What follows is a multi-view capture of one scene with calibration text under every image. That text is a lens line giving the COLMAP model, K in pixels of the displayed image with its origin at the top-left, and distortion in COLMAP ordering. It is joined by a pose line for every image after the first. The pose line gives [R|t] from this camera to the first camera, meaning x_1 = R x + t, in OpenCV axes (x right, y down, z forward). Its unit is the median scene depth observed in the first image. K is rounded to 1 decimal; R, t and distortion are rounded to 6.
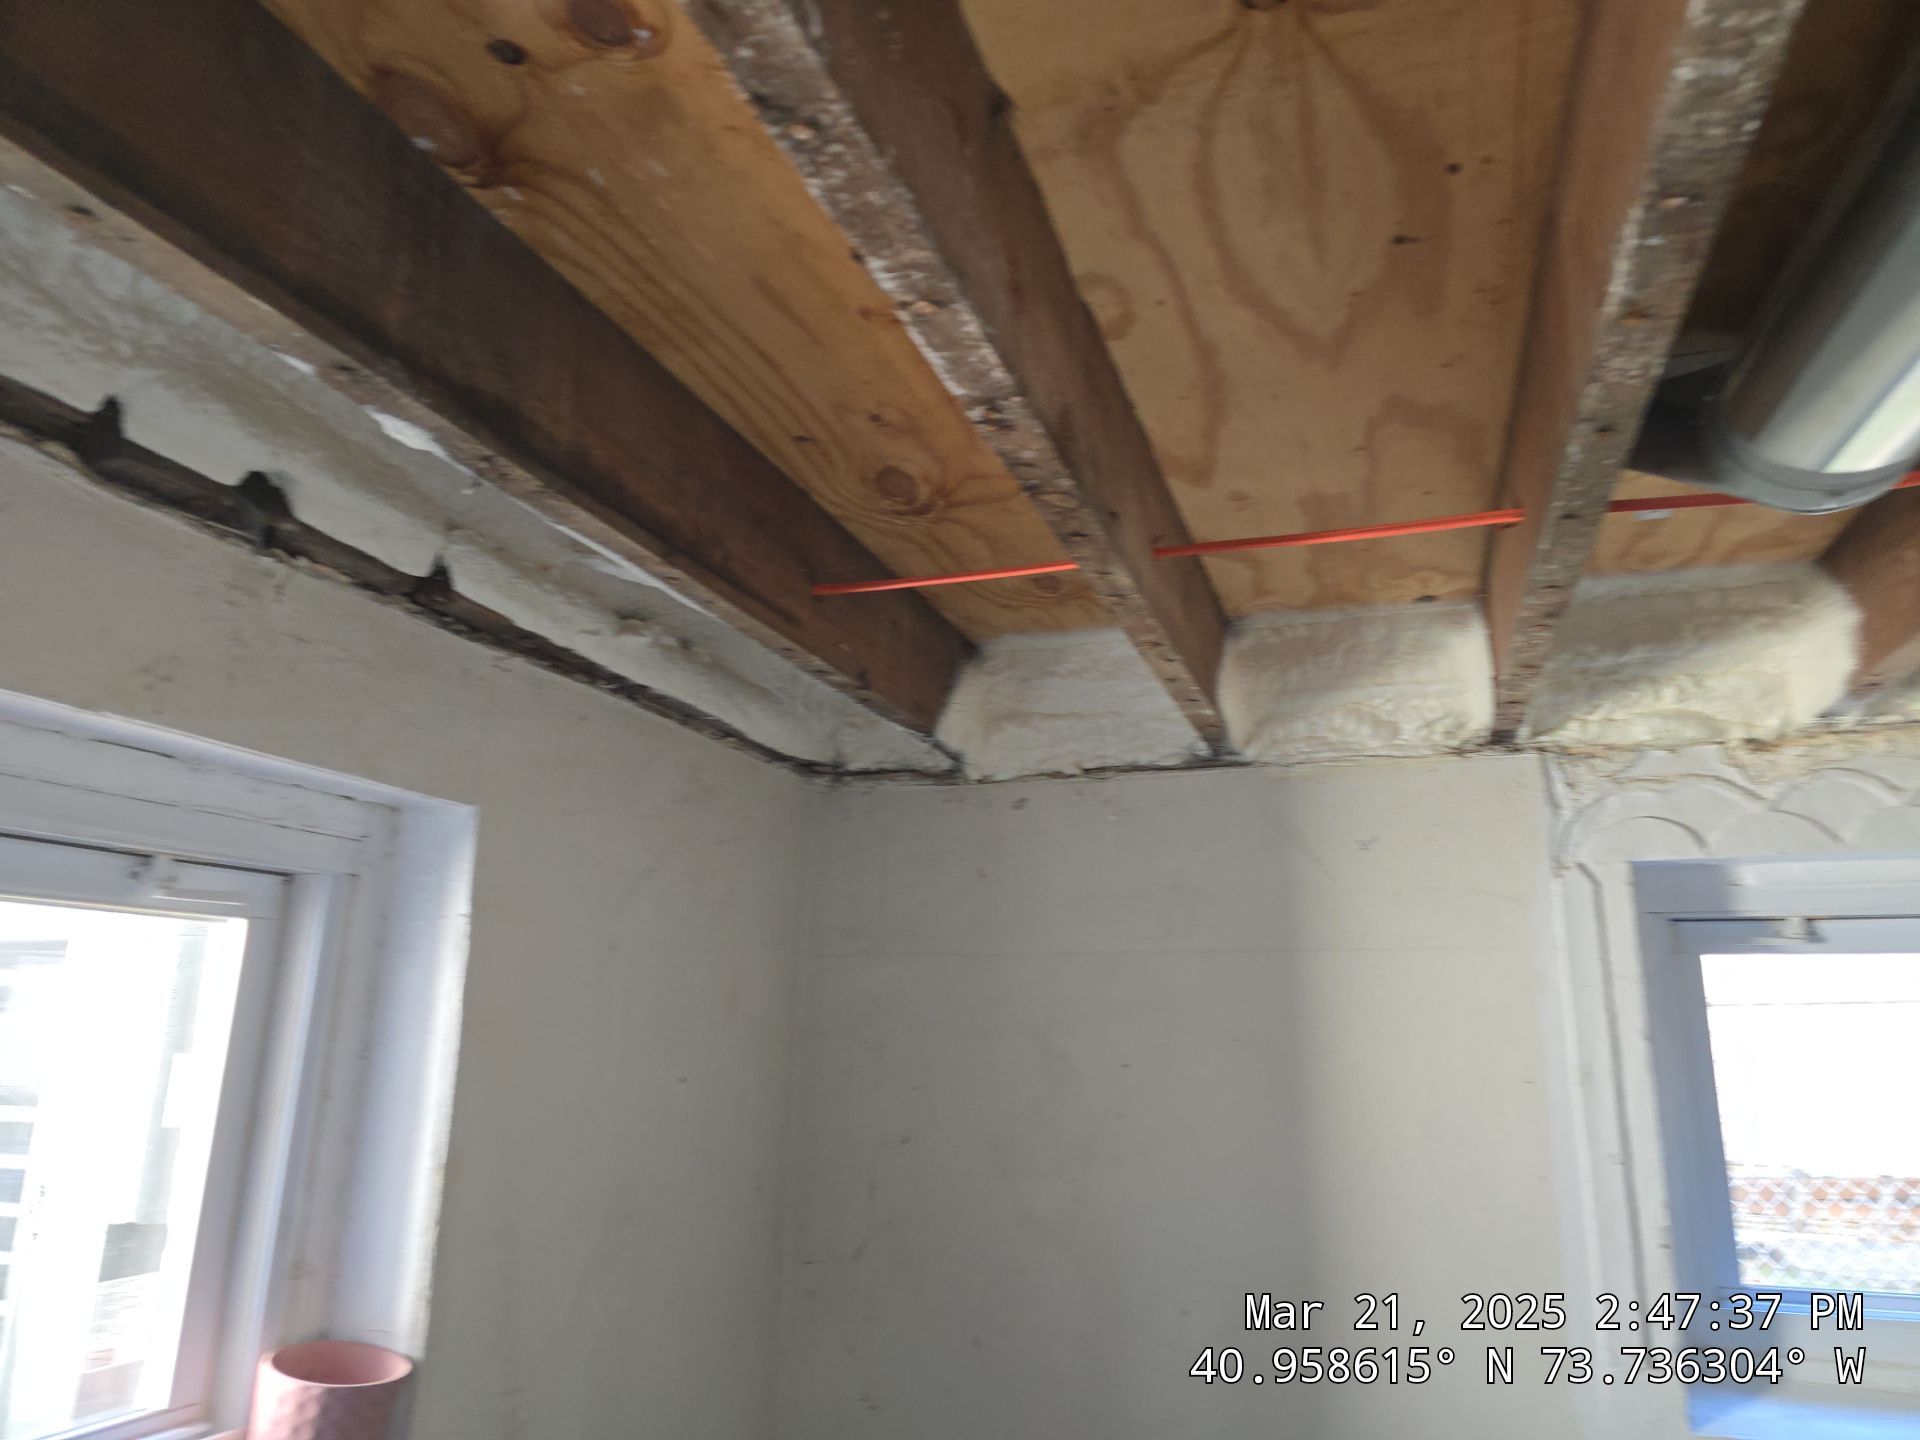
lens RADIAL K [[1214.2, 0, 960.0], [0, 1214.2, 720.0], [0, 0, 1]] dist [-0.001589, -0.002742]
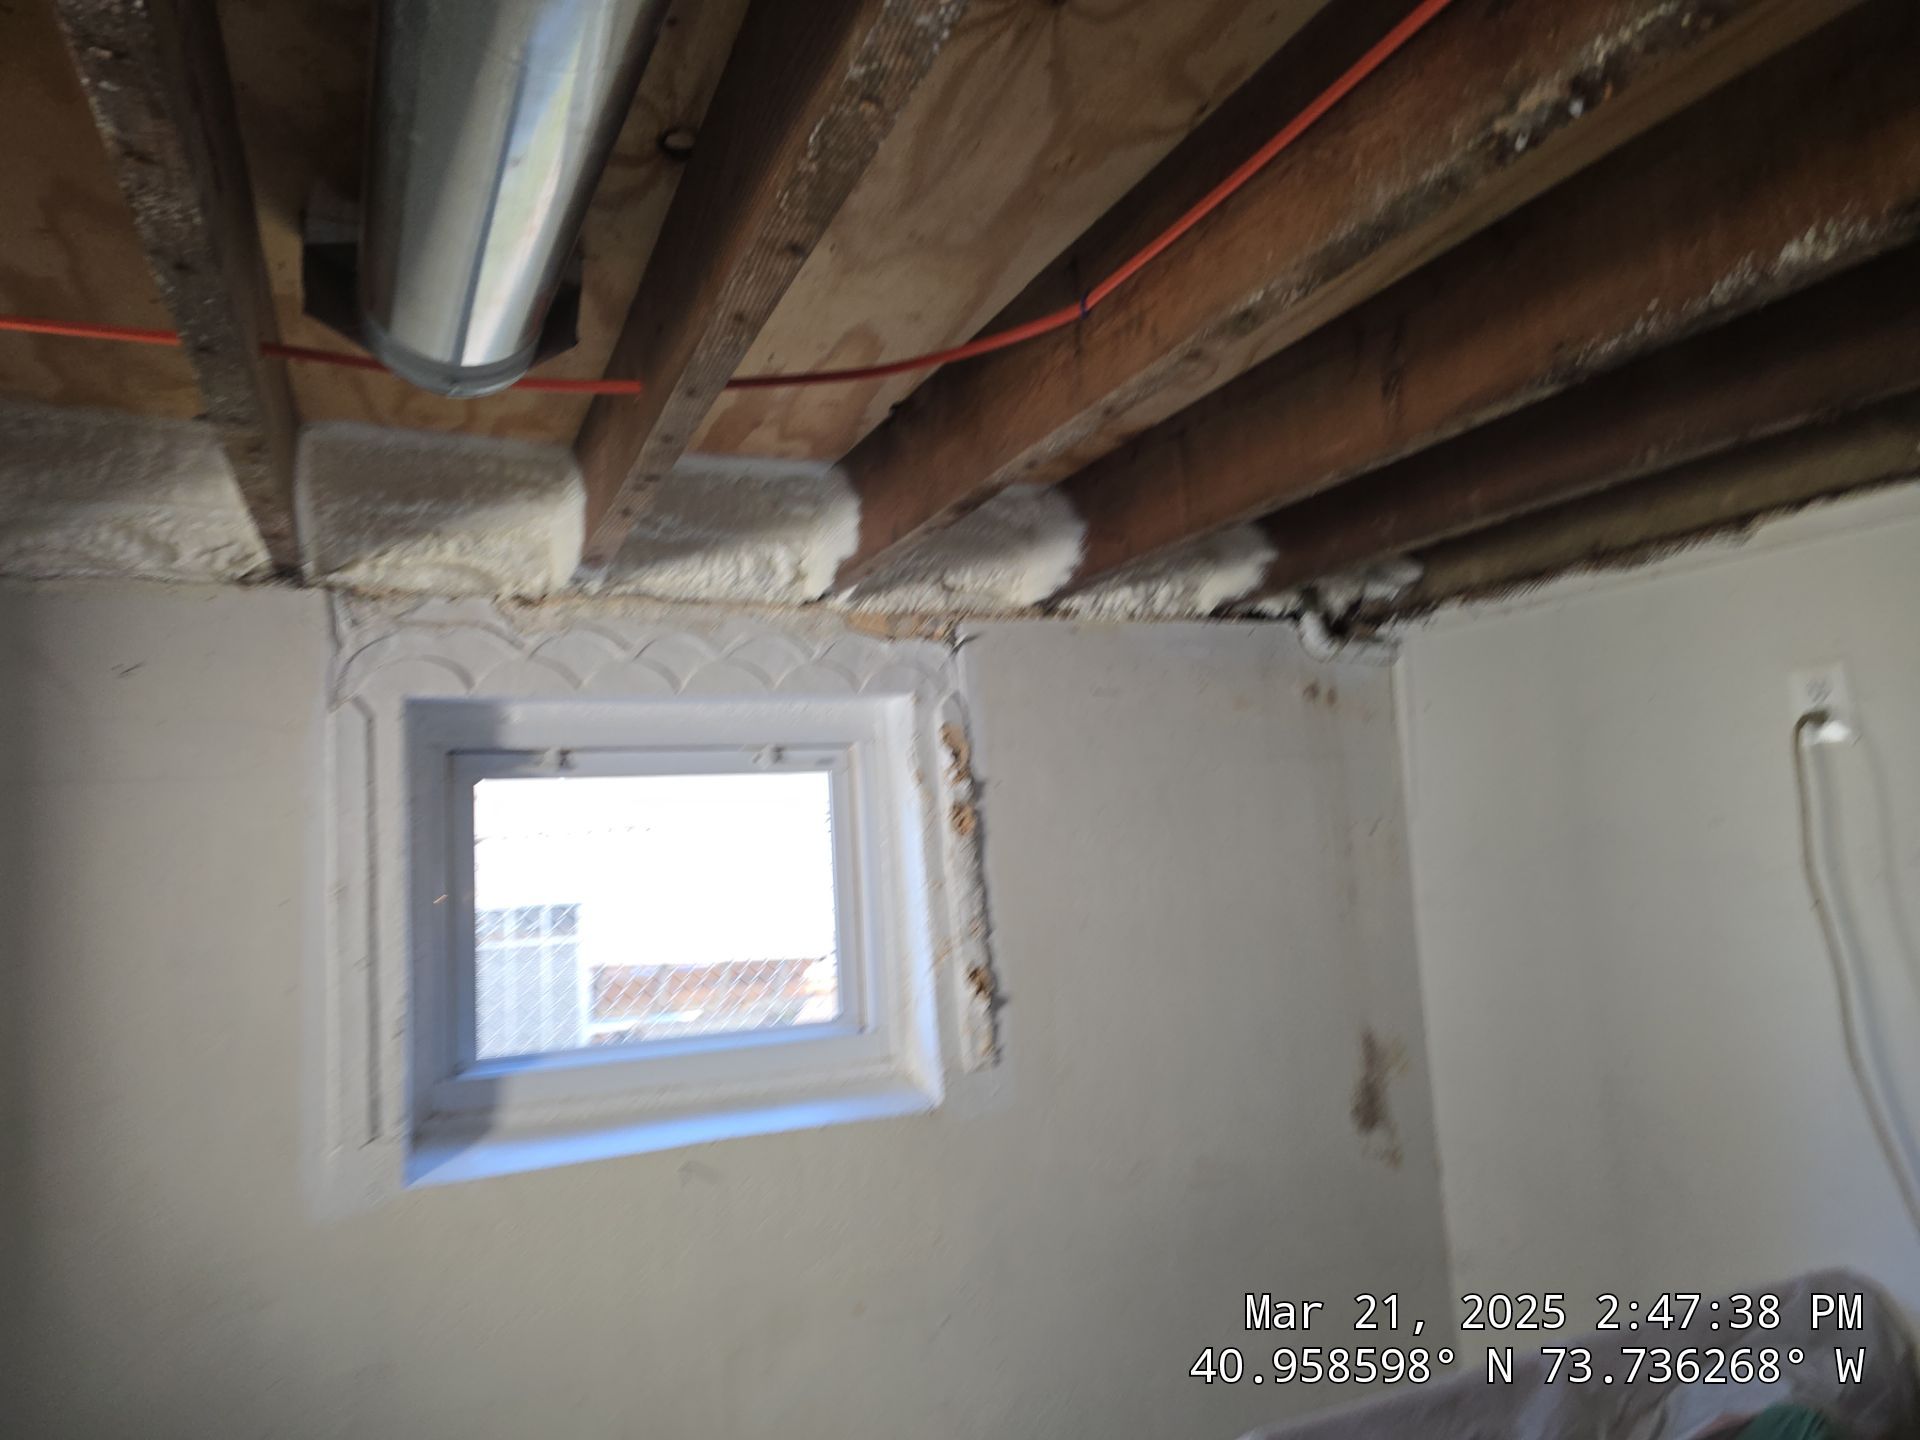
lens RADIAL K [[1214.2, 0, 960.0], [0, 1214.2, 720.0], [0, 0, 1]] dist [-0.001589, -0.002742]
pose [[0.722996, 0.020396, 0.690551, 0.159873], [-0.107844, 0.990642, 0.083652, -0.008273], [-0.682383, -0.134951, 0.718430, -0.125044]]
